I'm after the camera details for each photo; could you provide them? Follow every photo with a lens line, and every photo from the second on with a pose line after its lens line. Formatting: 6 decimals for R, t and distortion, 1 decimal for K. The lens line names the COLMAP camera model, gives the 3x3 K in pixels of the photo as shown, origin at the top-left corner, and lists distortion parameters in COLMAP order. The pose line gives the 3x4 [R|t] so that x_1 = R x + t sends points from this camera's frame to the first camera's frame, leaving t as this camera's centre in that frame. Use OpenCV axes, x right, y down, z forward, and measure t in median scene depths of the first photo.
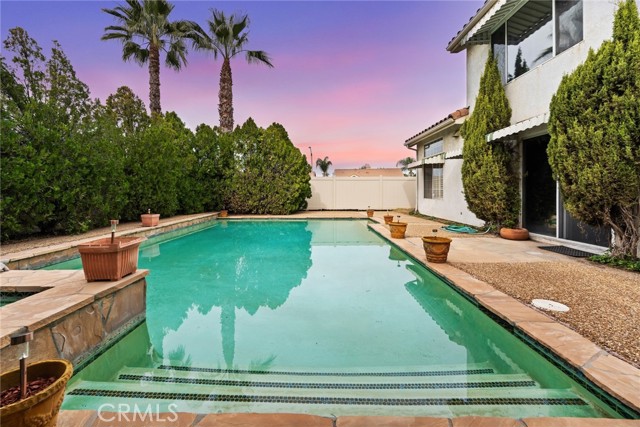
lens RADIAL K [[263.1, 0, 311.9], [0, 263.1, 189.1], [0, 0, 1]] dist [-0.000971, -0.000583]
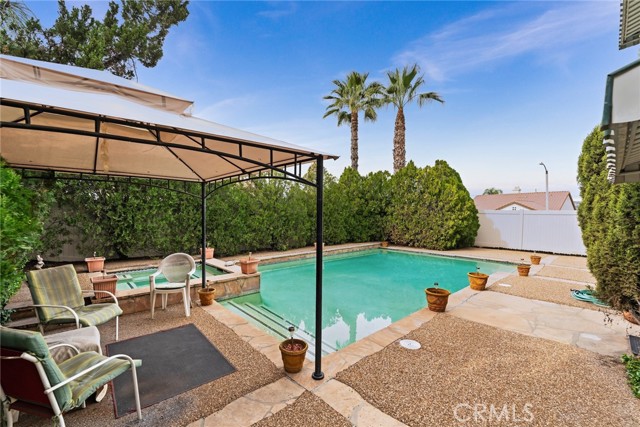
lens RADIAL K [[263.1, 0, 320.1], [0, 263.1, 213.7], [0, 0, 1]] dist [-0.000971, -0.000583]
pose [[0.704119, 0.008170, -0.710035, 0.308611], [-0.002877, 0.999958, 0.008652, -0.055790], [0.710077, -0.004049, 0.704113, -0.072320]]
